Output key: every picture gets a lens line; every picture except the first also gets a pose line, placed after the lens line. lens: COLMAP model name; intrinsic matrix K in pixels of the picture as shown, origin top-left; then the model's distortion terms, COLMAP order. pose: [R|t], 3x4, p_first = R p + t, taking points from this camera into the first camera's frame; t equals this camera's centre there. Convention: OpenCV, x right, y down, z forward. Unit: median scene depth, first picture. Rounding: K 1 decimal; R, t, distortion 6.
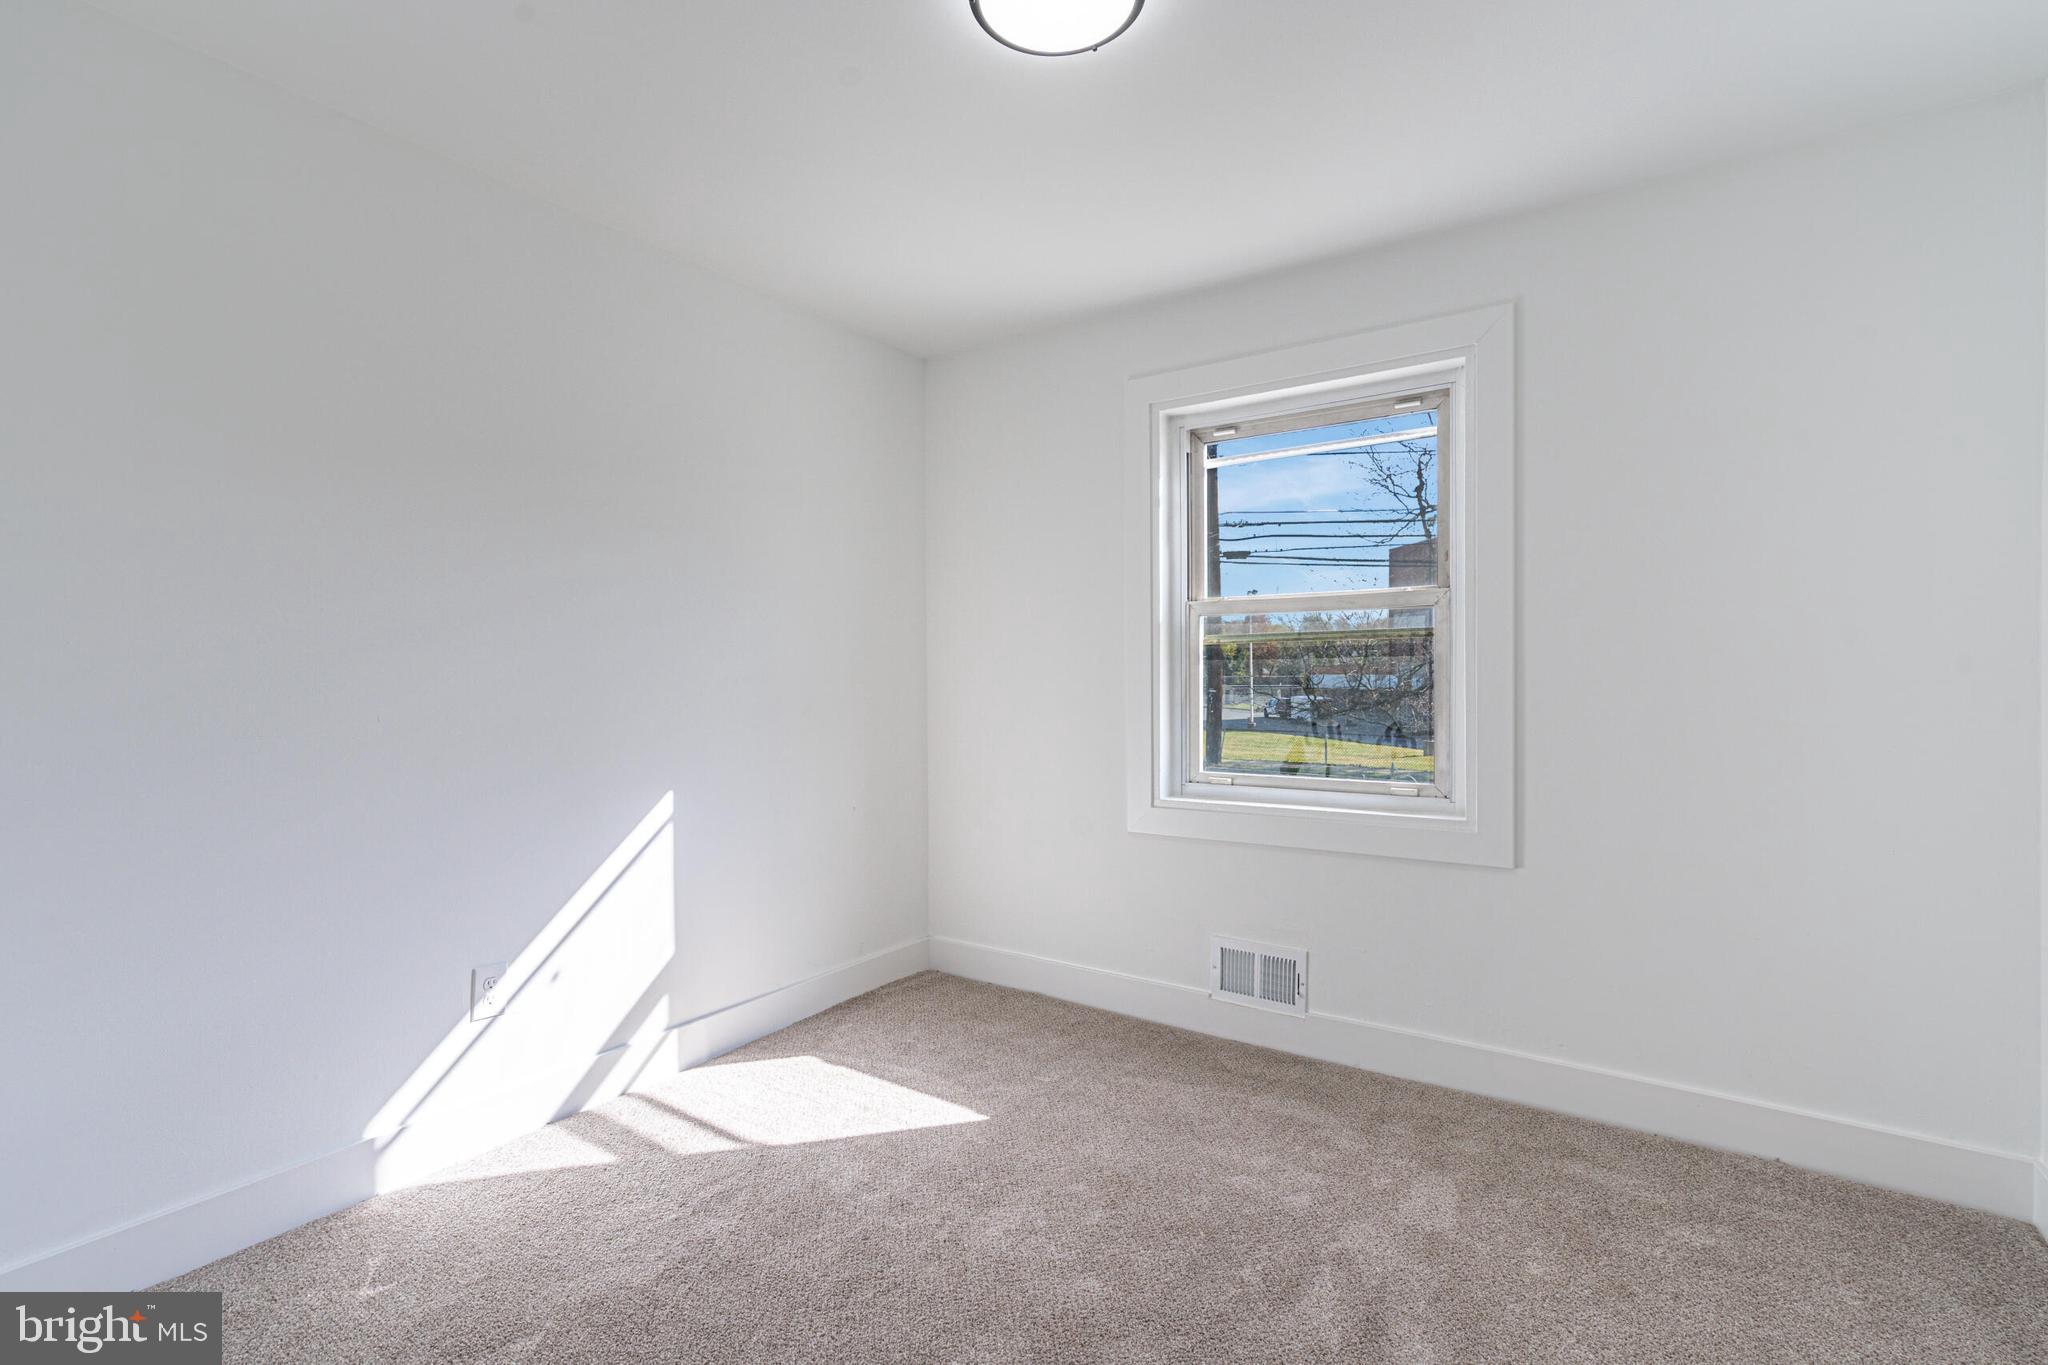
lens RADIAL K [[944.7, 0, 1021.1], [0, 944.7, 679.3], [0, 0, 1]] dist [0.000899, 0.015630]
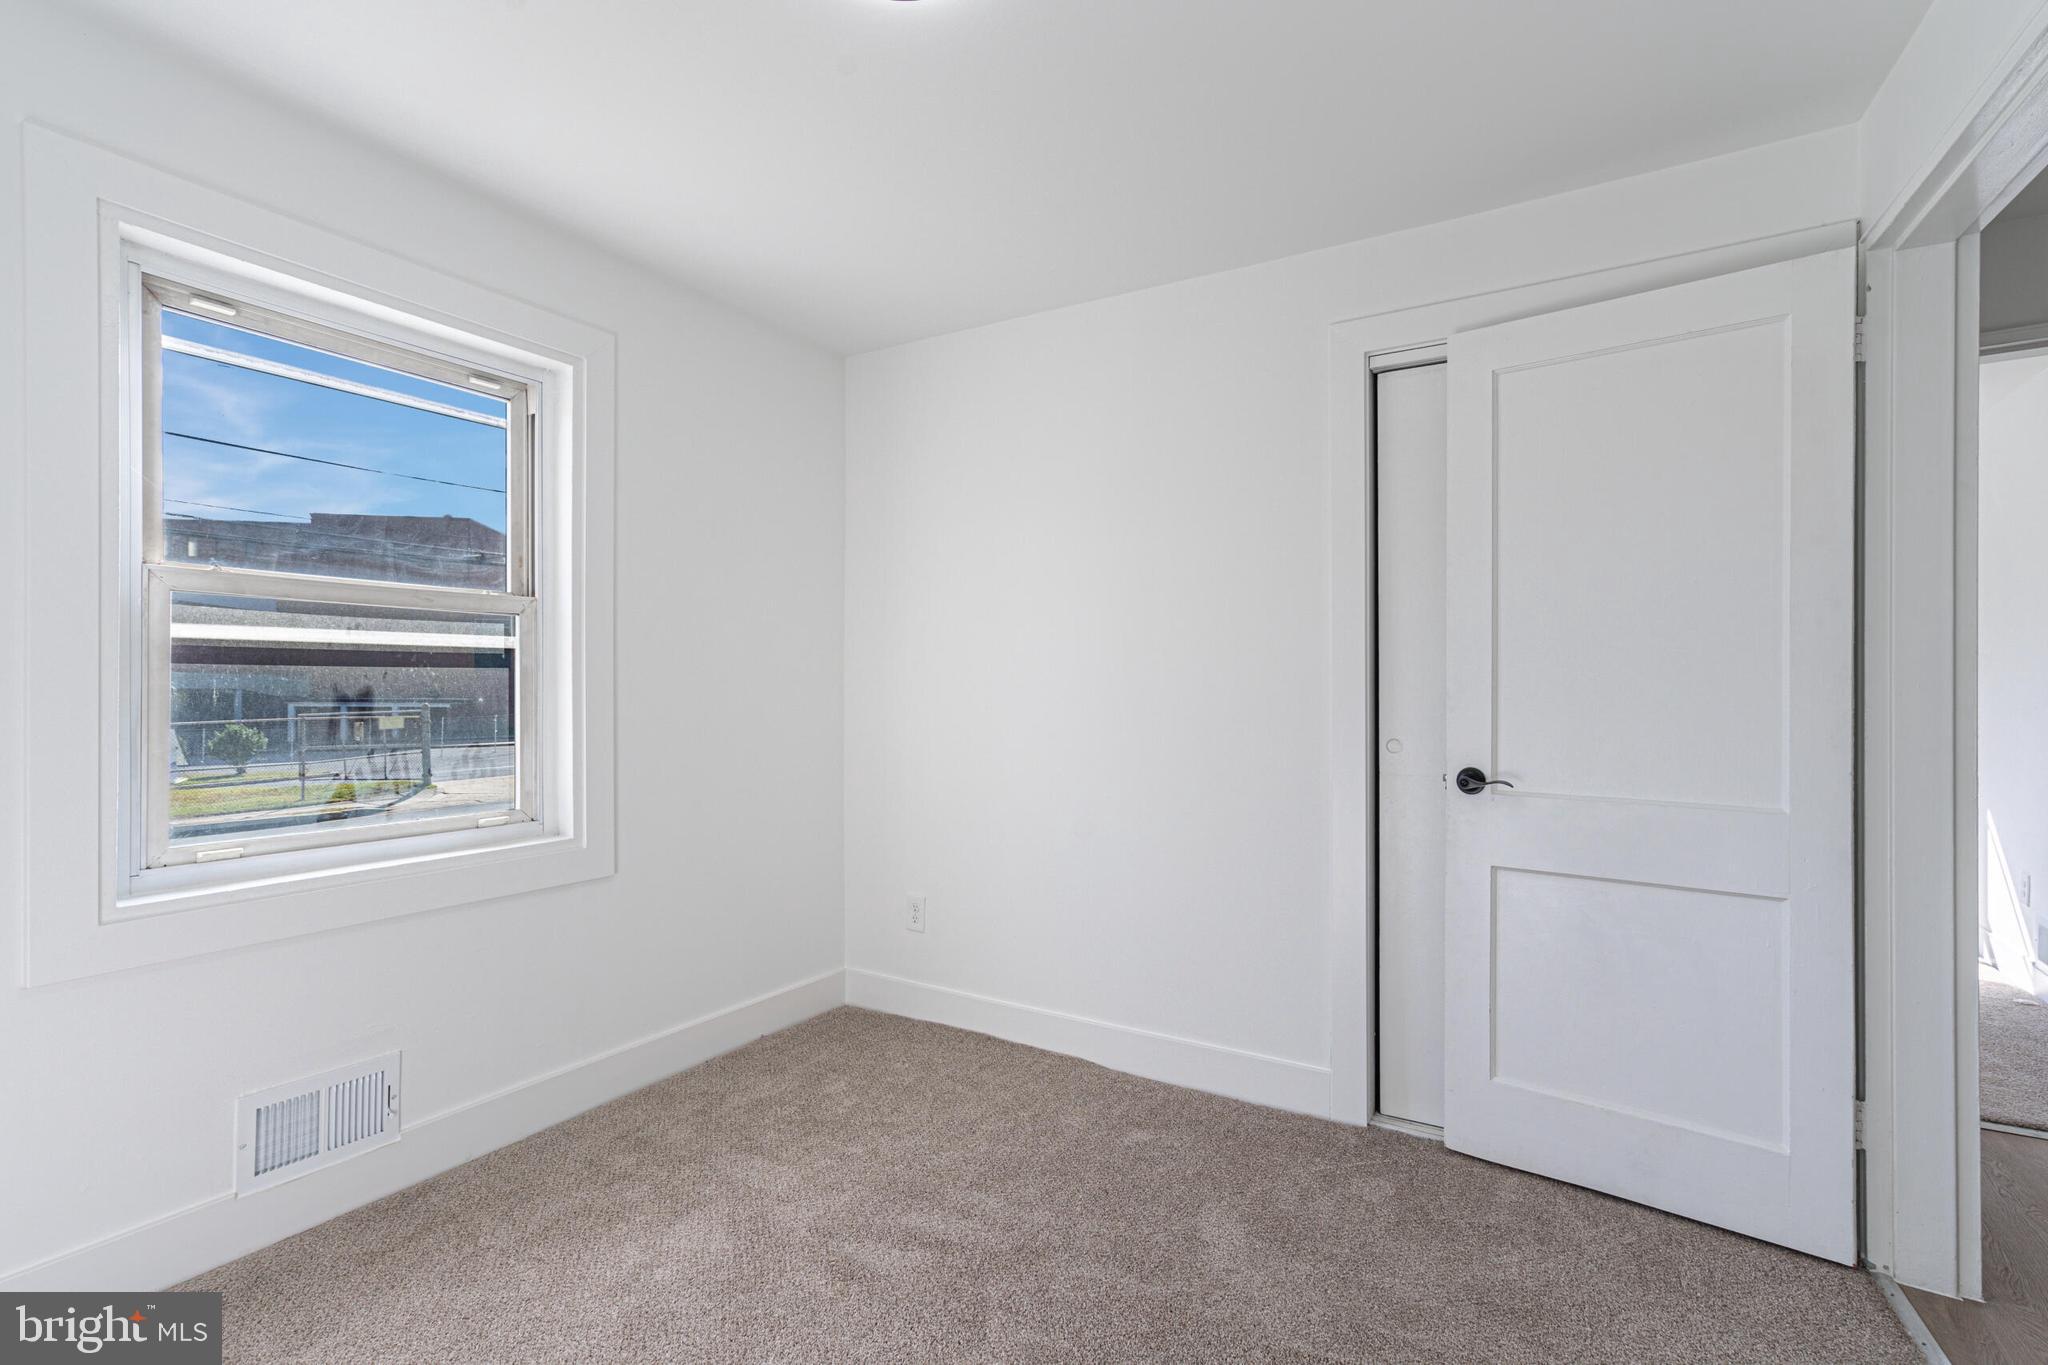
lens RADIAL K [[944.7, 0, 1021.1], [0, 944.7, 679.3], [0, 0, 1]] dist [0.000899, 0.015630]
pose [[-0.033819, 0.013505, 0.999337, -0.543534], [-0.002726, 0.999904, -0.013605, -0.003276], [-0.999424, -0.003185, -0.033779, 0.585957]]
